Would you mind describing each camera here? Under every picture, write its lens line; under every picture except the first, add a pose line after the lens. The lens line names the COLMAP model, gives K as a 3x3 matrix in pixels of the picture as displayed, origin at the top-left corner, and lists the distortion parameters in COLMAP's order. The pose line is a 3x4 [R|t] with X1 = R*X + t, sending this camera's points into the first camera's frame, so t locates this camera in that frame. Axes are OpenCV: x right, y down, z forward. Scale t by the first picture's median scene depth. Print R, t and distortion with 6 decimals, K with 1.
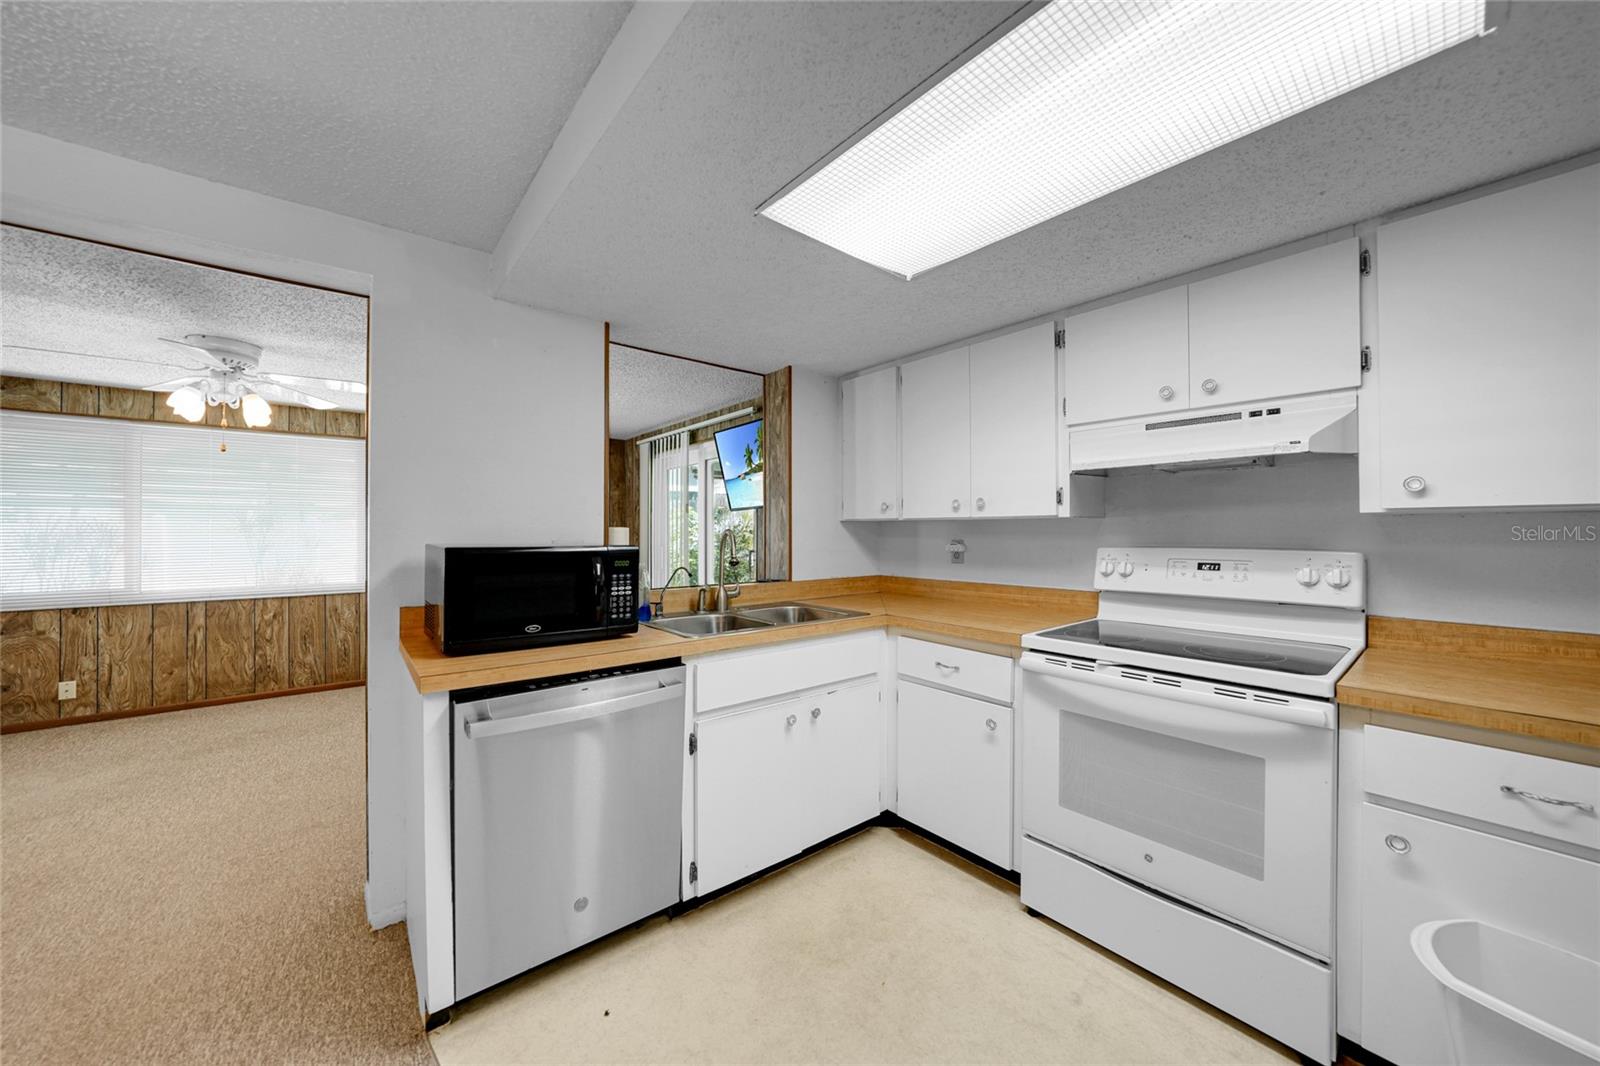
lens RADIAL K [[563.2, 0, 809.6], [0, 563.2, 528.9], [0, 0, 1]] dist [-0.021277, 0.003868]
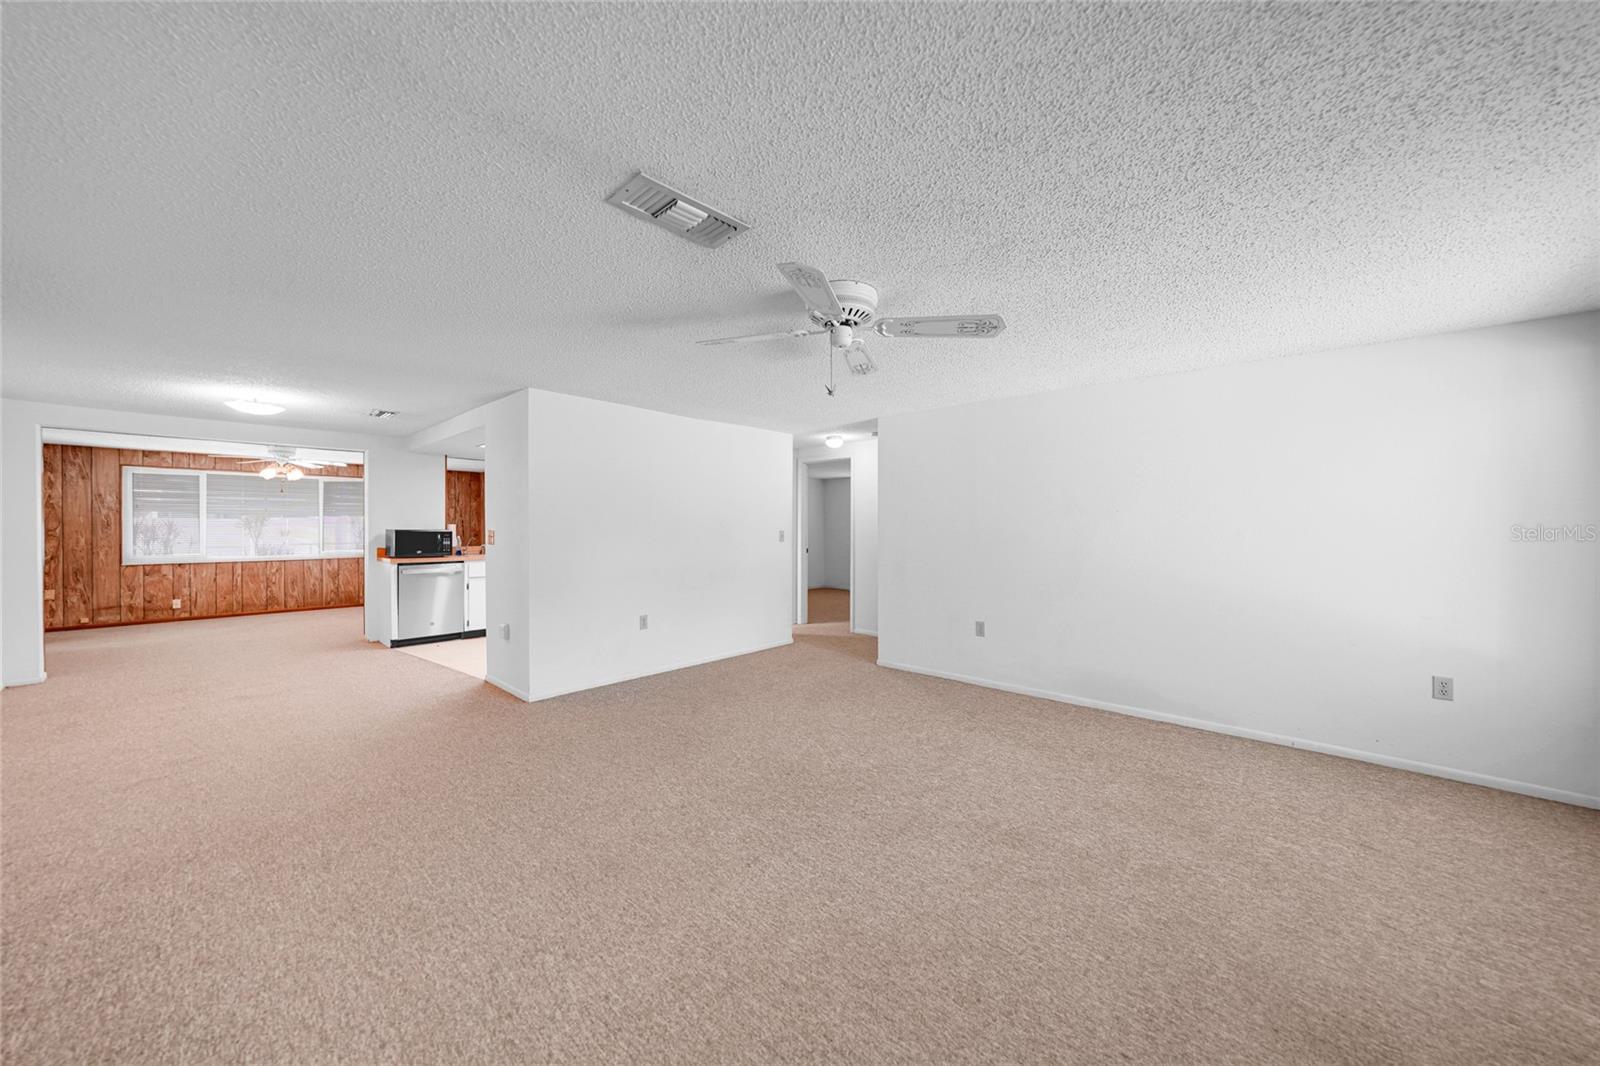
lens RADIAL K [[563.2, 0, 800.1], [0, 563.2, 529.3], [0, 0, 1]] dist [-0.021277, 0.003868]
pose [[0.992147, -0.001312, 0.125071, 0.666193], [-0.000256, 0.999922, 0.012525, -0.008053], [-0.125078, -0.012458, 0.992069, -1.281472]]
